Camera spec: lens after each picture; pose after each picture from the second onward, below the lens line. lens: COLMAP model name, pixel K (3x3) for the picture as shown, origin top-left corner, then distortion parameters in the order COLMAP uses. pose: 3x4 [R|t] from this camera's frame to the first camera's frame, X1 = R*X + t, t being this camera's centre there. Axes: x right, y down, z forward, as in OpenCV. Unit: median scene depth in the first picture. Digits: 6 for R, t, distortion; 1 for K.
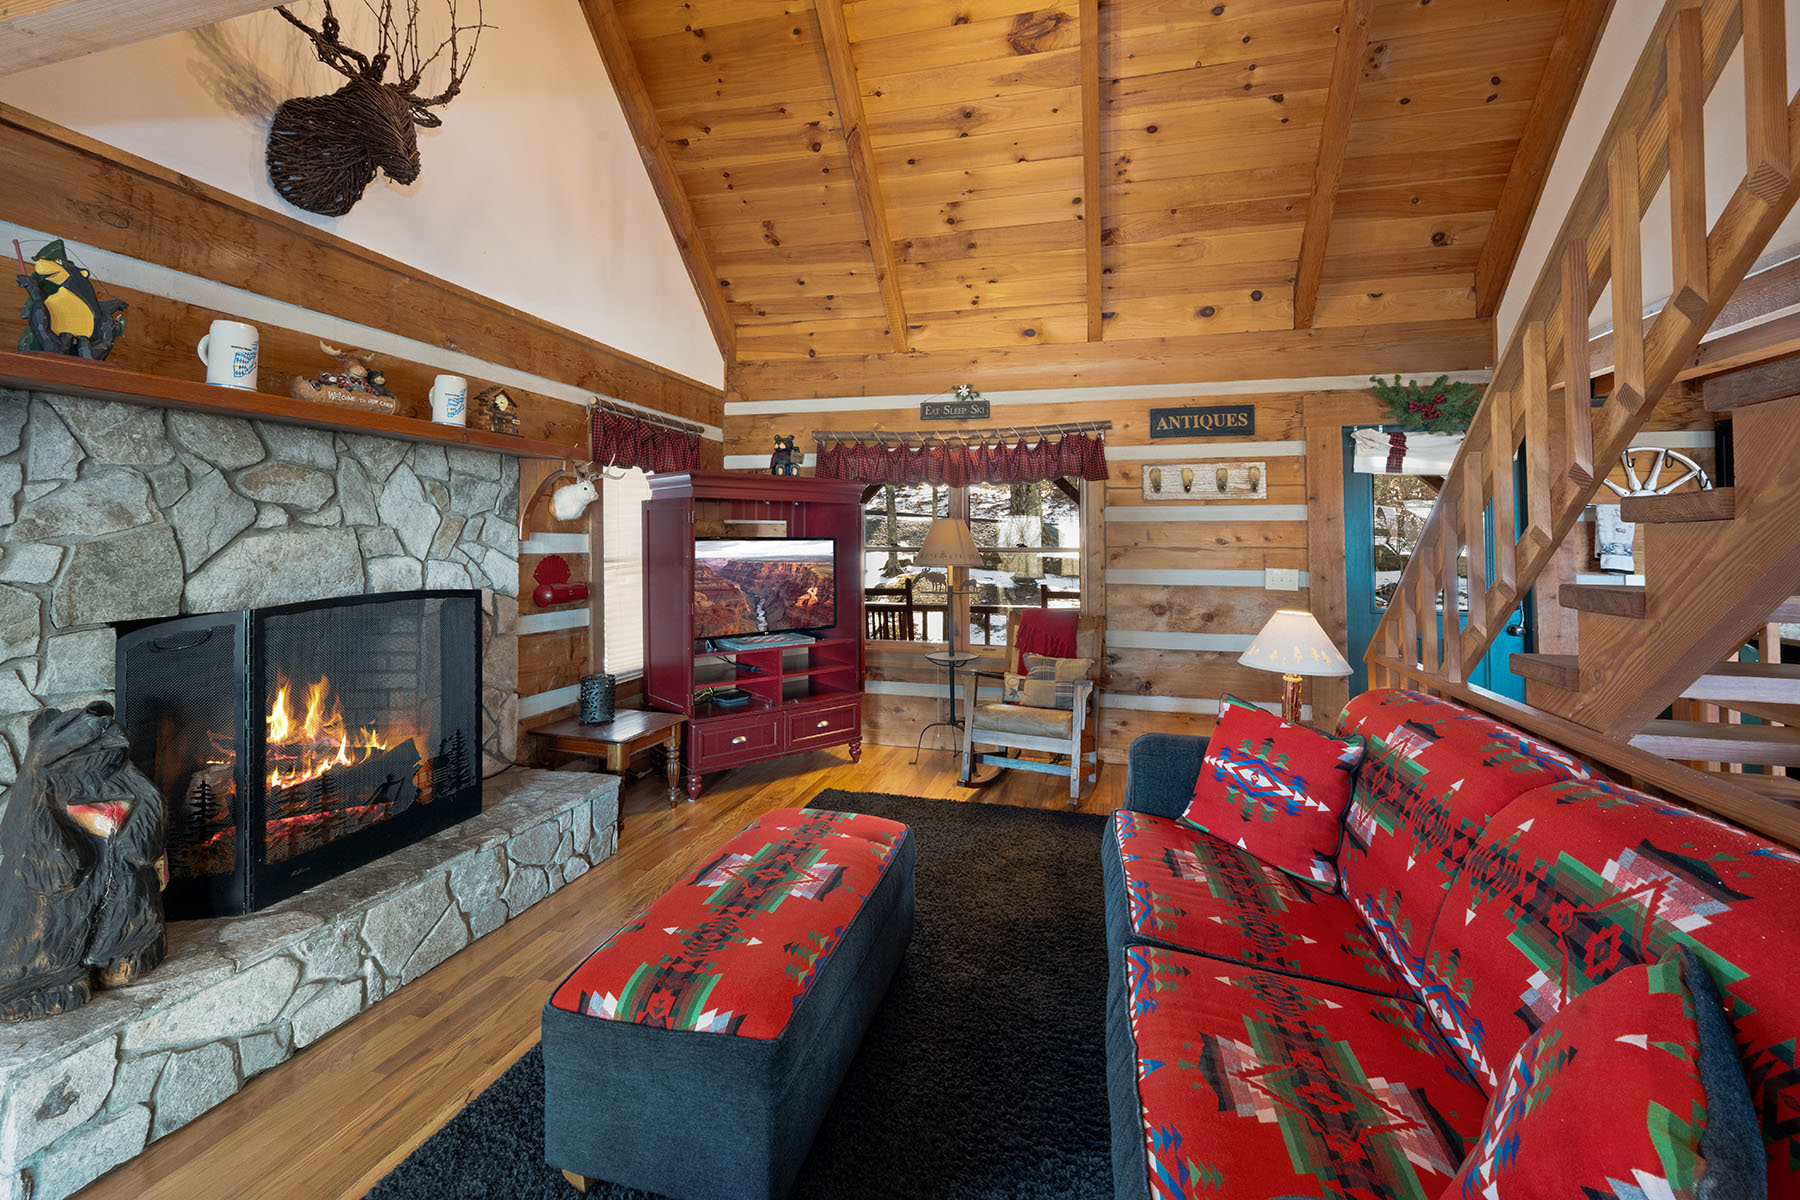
lens RADIAL K [[722.7, 0, 890.2], [0, 722.7, 512.3], [0, 0, 1]] dist [-0.000423, -0.000226]
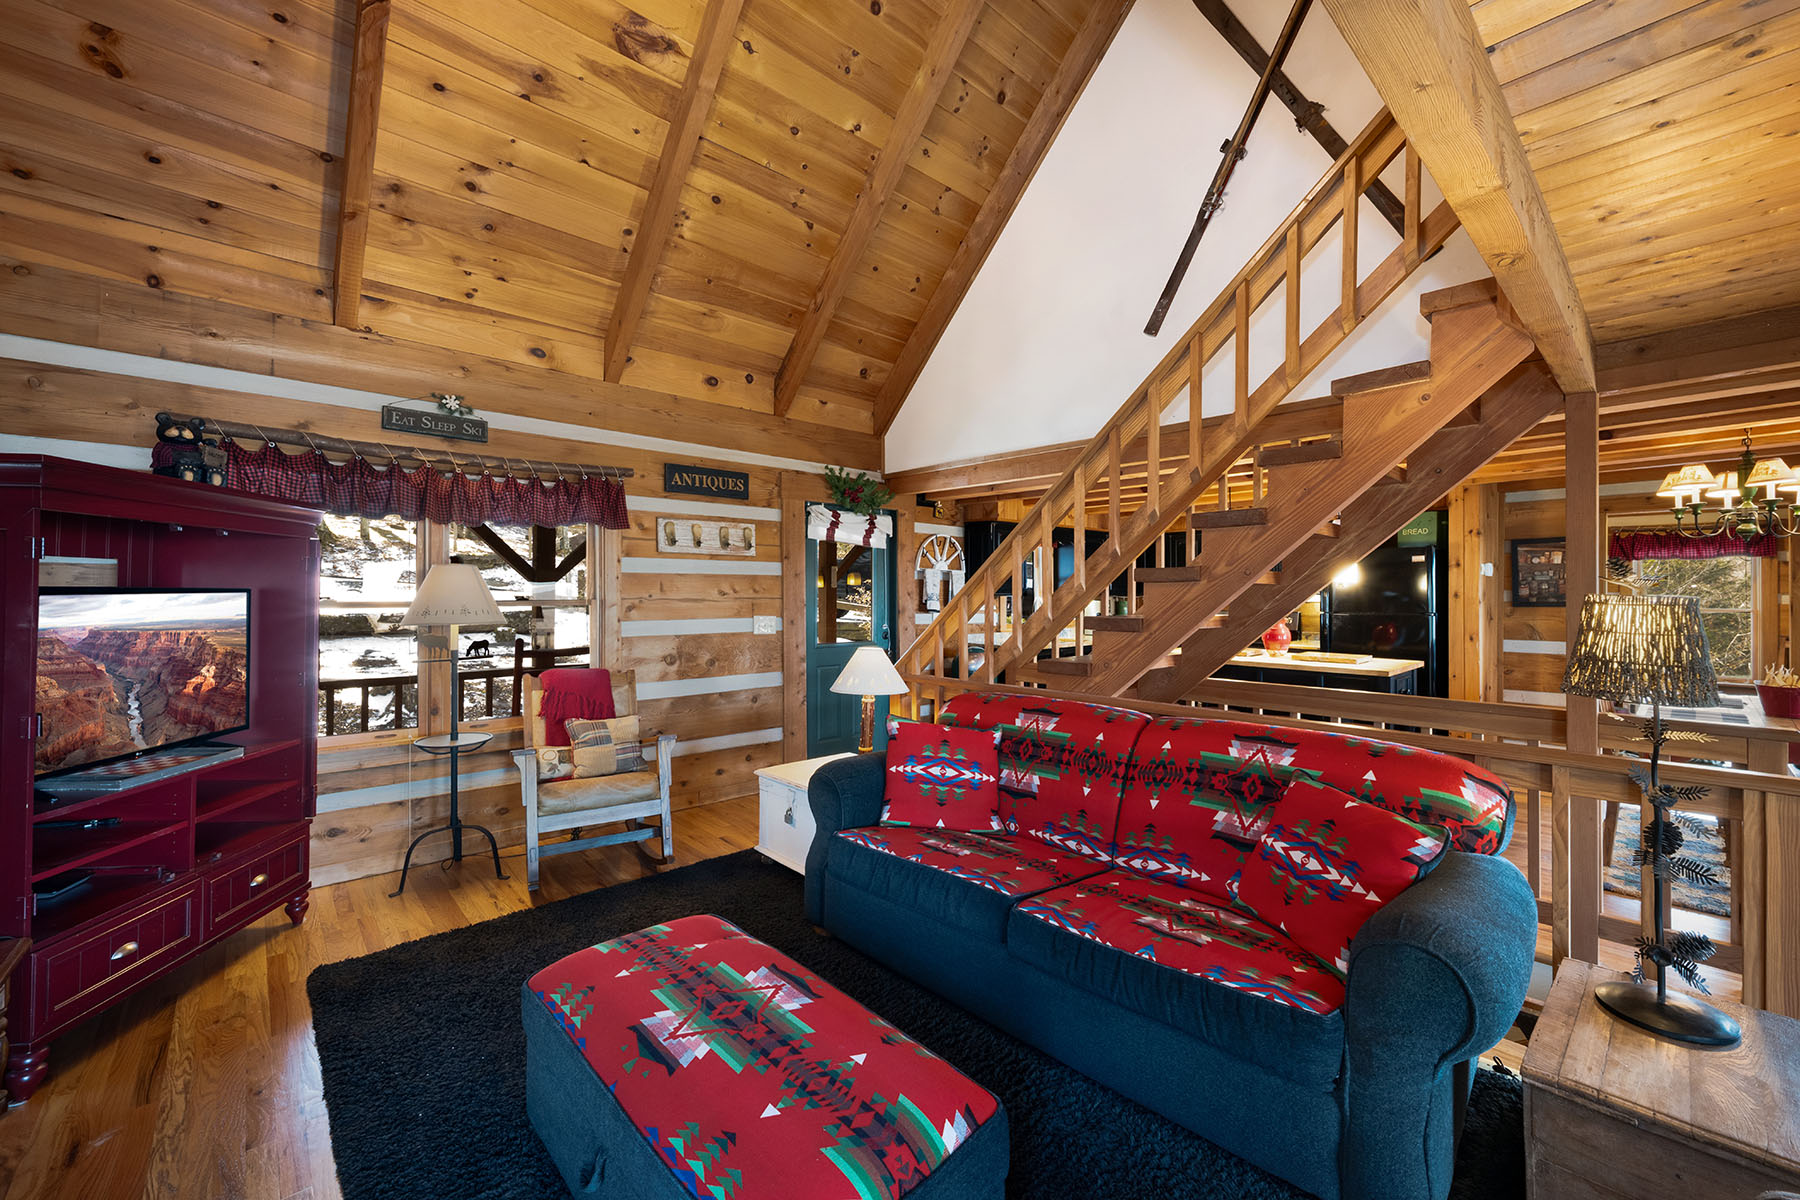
lens RADIAL K [[722.7, 0, 885.0], [0, 722.7, 572.5], [0, 0, 1]] dist [-0.000423, -0.000226]
pose [[0.540184, 0.021314, 0.841277, -0.356799], [-0.031102, 0.999502, -0.005352, 0.007792], [-0.840972, -0.023274, 0.540578, 0.205176]]
